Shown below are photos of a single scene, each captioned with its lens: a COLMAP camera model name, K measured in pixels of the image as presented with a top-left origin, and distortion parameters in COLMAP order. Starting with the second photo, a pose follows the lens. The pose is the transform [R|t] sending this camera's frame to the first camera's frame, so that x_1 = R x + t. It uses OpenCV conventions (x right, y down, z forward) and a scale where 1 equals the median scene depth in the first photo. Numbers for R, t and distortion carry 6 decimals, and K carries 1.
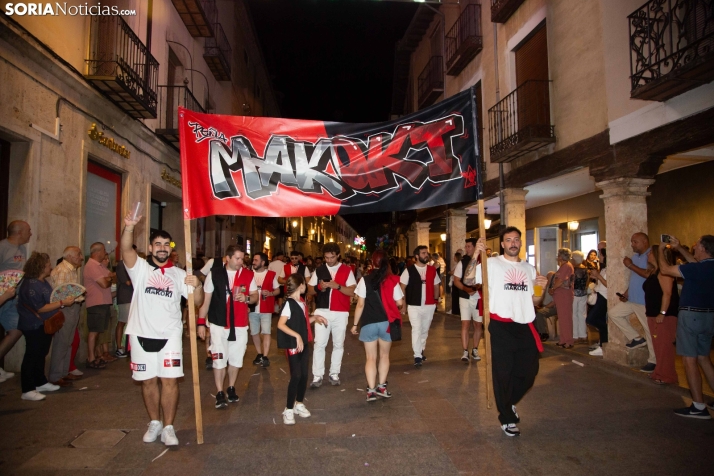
lens RADIAL K [[493.2, 0, 371.0], [0, 493.2, 235.3], [0, 0, 1]] dist [-0.120849, 0.064470]
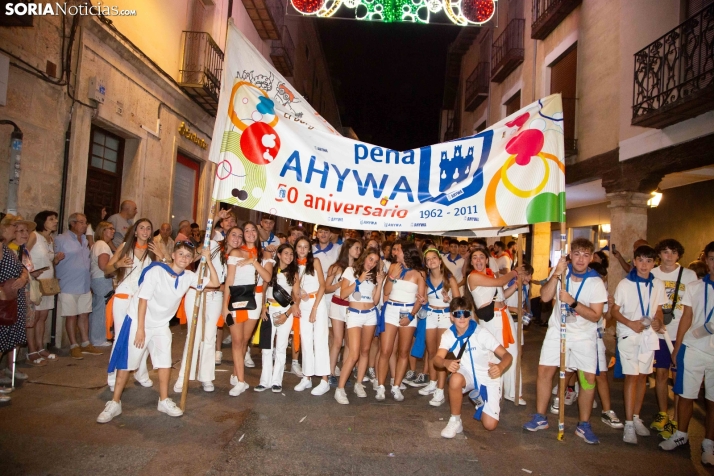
lens RADIAL K [[493.2, 0, 371.0], [0, 493.2, 235.3], [0, 0, 1]] dist [-0.120849, 0.064470]
pose [[0.993341, 0.061695, -0.097298, 0.032546], [-0.059162, 0.997835, 0.028713, -0.010812], [0.098859, -0.022766, 0.994841, -0.193371]]
